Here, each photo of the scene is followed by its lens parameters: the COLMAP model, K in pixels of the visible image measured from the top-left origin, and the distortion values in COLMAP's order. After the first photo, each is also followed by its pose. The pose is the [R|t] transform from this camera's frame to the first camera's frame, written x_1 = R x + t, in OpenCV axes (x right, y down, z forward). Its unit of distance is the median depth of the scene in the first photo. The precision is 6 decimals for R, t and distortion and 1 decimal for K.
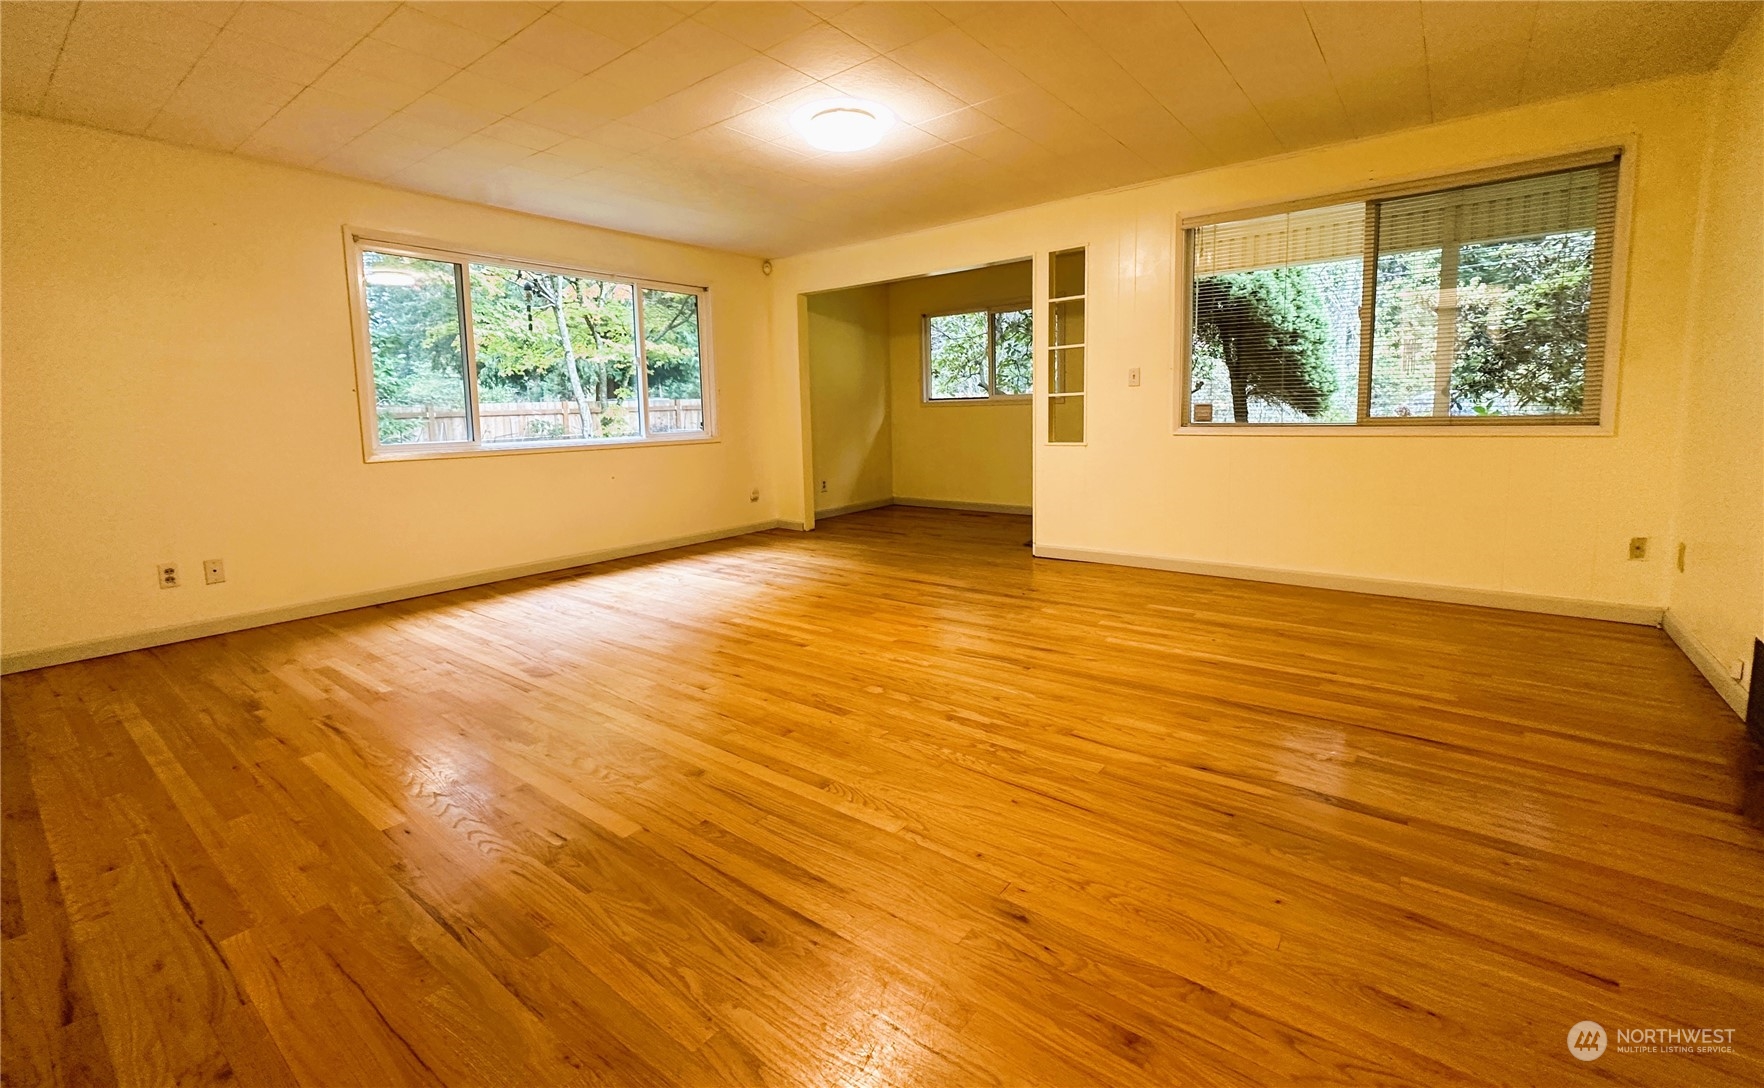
lens RADIAL K [[731.8, 0, 884.4], [0, 731.8, 485.0], [0, 0, 1]] dist [0.013997, 0.000034]
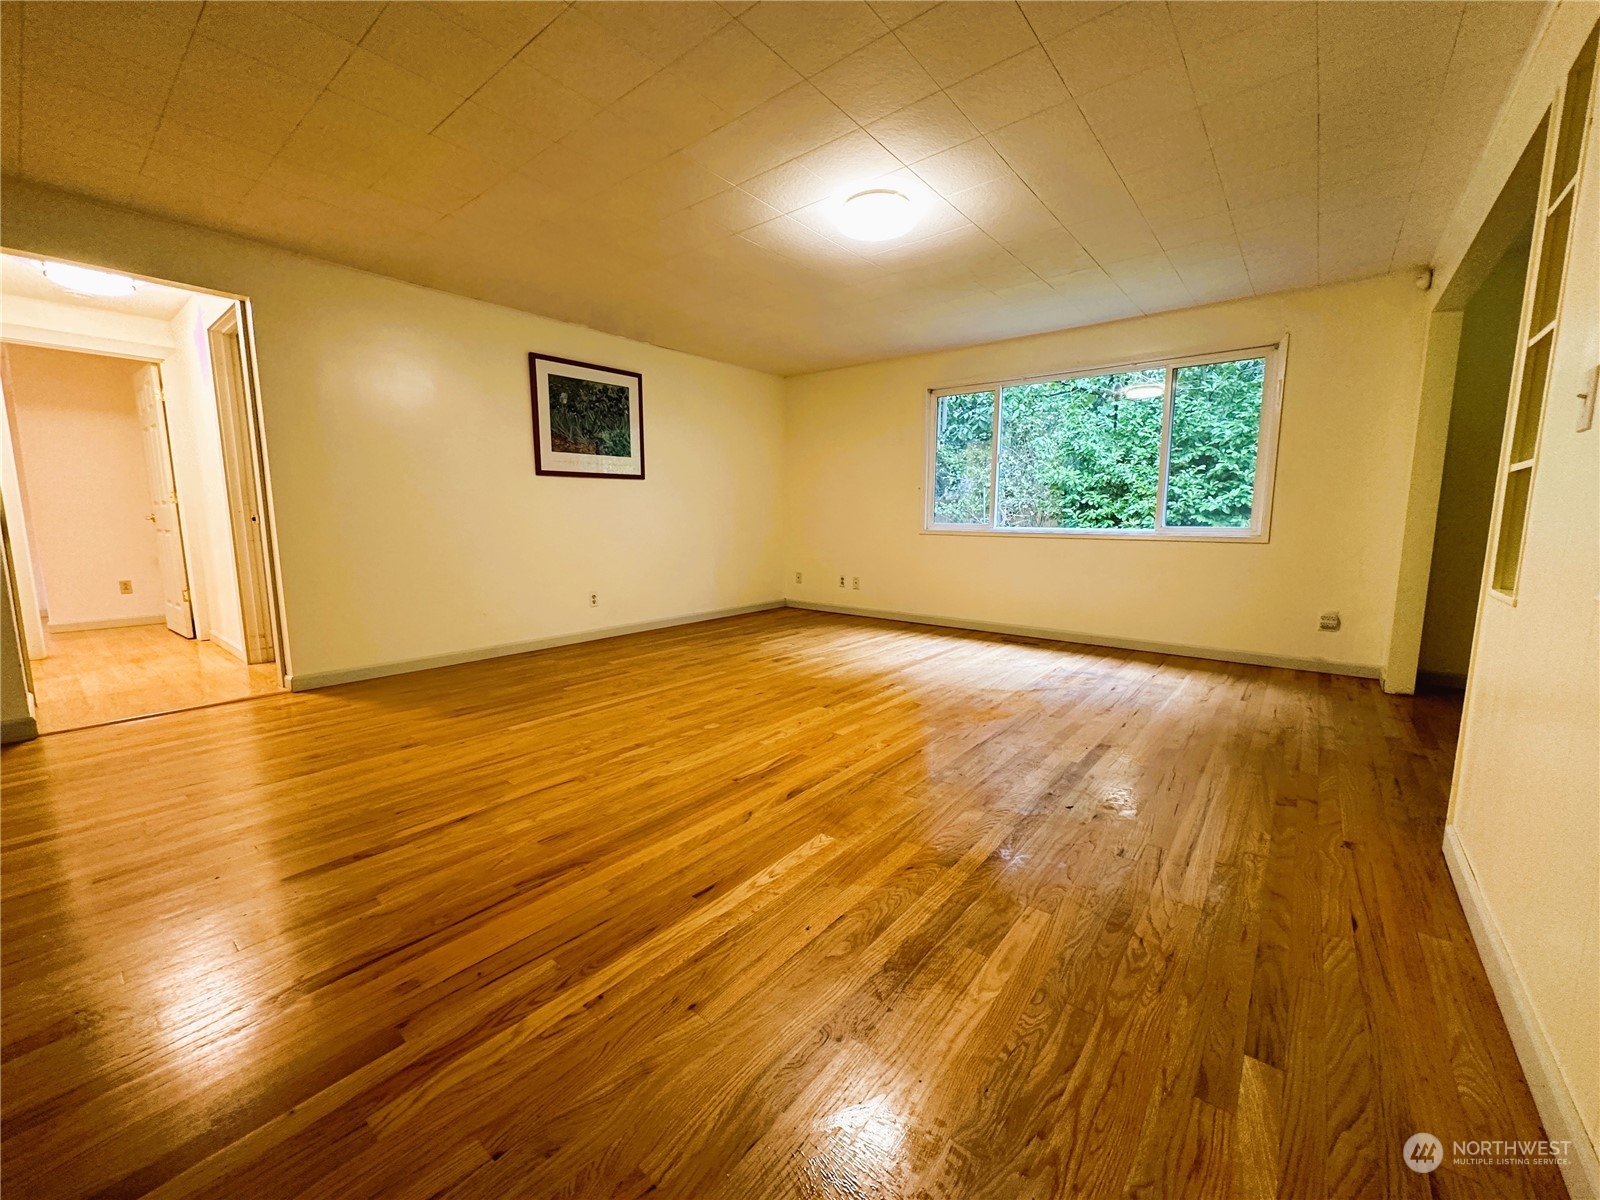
lens RADIAL K [[637.9, 0, 806.8], [0, 637.9, 601.9], [0, 0, 1]] dist [-0.000017, 0.000327]
pose [[-0.022506, 0.157857, -0.987206, 0.951739], [-0.100687, 0.982077, 0.159332, -0.112382], [0.994664, 0.102985, -0.006208, 1.059297]]
